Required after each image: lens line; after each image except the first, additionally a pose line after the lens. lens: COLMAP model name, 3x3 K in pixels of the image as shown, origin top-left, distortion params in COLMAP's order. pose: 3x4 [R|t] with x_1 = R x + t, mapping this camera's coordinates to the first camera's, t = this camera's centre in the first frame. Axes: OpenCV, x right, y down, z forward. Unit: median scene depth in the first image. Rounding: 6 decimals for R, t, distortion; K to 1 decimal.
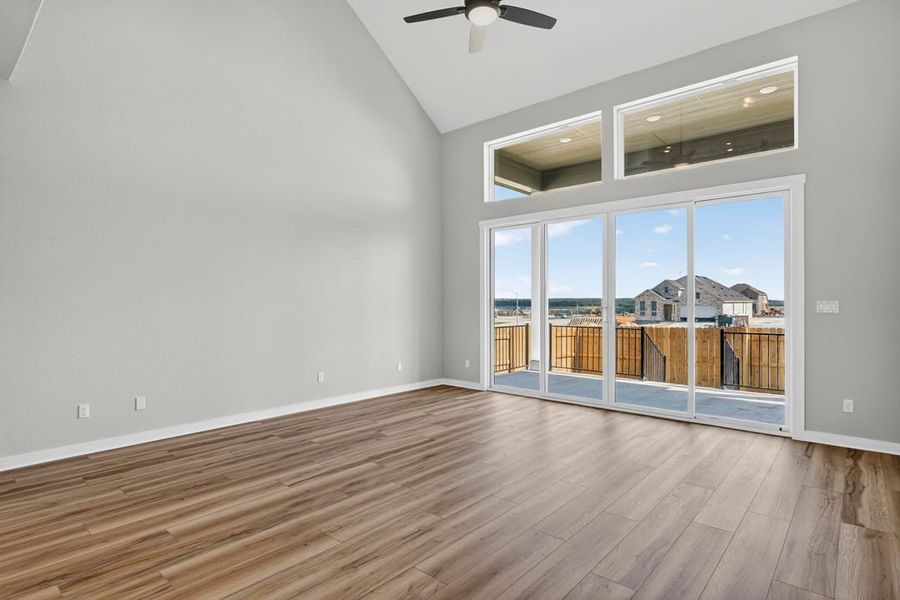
lens RADIAL K [[466.0, 0, 450.0], [0, 466.0, 300.0], [0, 0, 1]] dist [-0.004034, -0.001747]
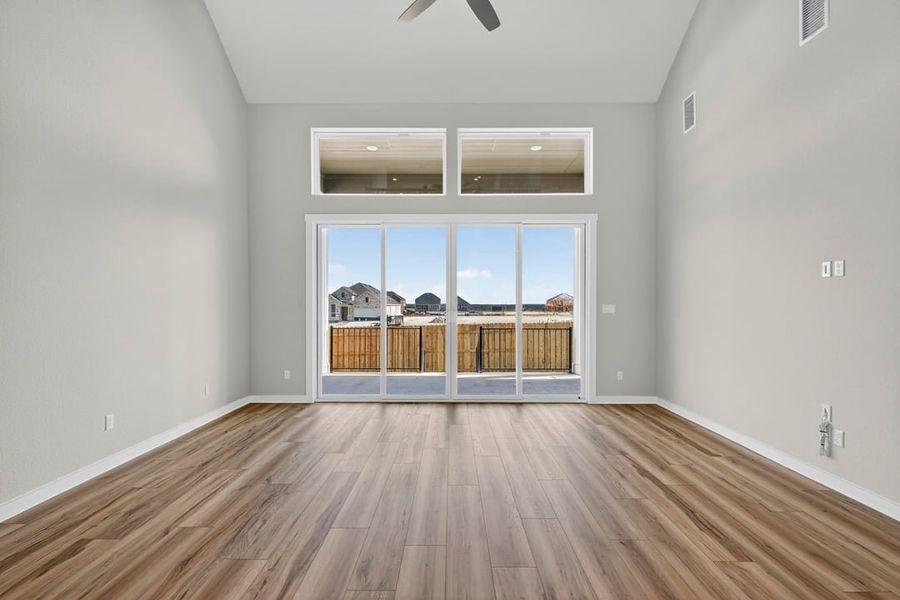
lens RADIAL K [[409.9, 0, 449.0], [0, 409.9, 306.3], [0, 0, 1]] dist [-0.001736, -0.001274]
pose [[0.756485, -0.000570, 0.654010, -0.293226], [-0.004740, 0.999969, 0.006355, 0.001219], [-0.653993, -0.007907, 0.756459, 0.268391]]
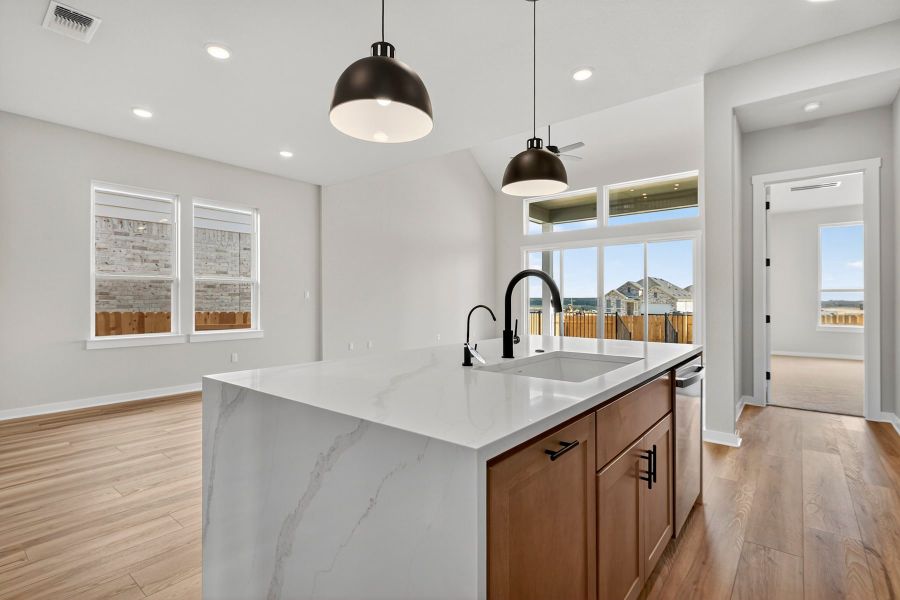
lens RADIAL K [[427.5, 0, 446.9], [0, 427.5, 299.6], [0, 0, 1]] dist [0.000523, -0.004375]
pose [[0.999435, 0.000284, 0.033614, -0.294897], [-0.000262, 1.000000, -0.000648, 0.023393], [-0.033614, 0.000639, 0.999435, -0.597805]]
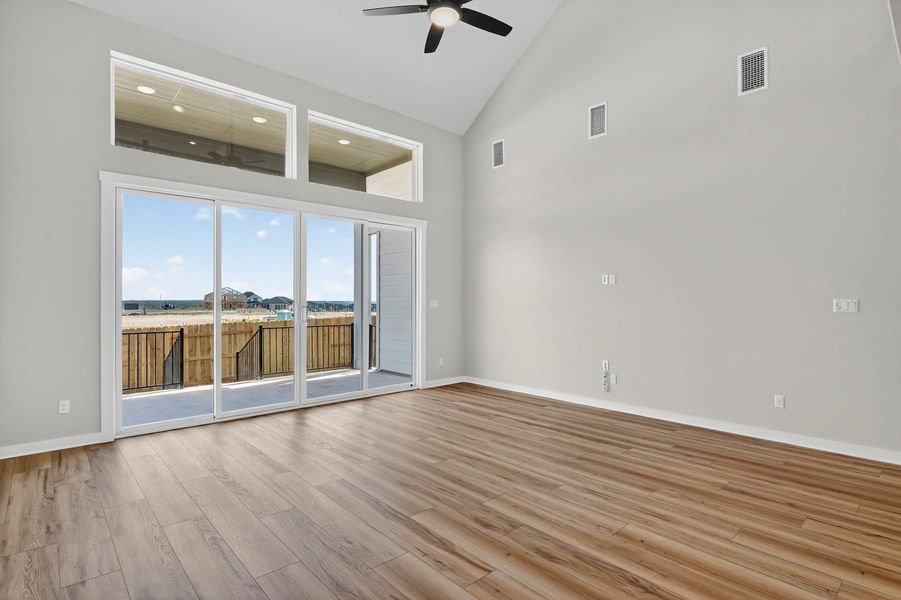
lens RADIAL K [[451.0, 0, 447.3], [0, 451.0, 299.2], [0, 0, 1]] dist [0.004488, -0.000194]
pose [[0.119662, 0.005334, 0.992800, -0.577362], [-0.004964, 0.999976, -0.004774, 0.003411], [-0.992802, -0.004357, 0.119685, 0.563054]]
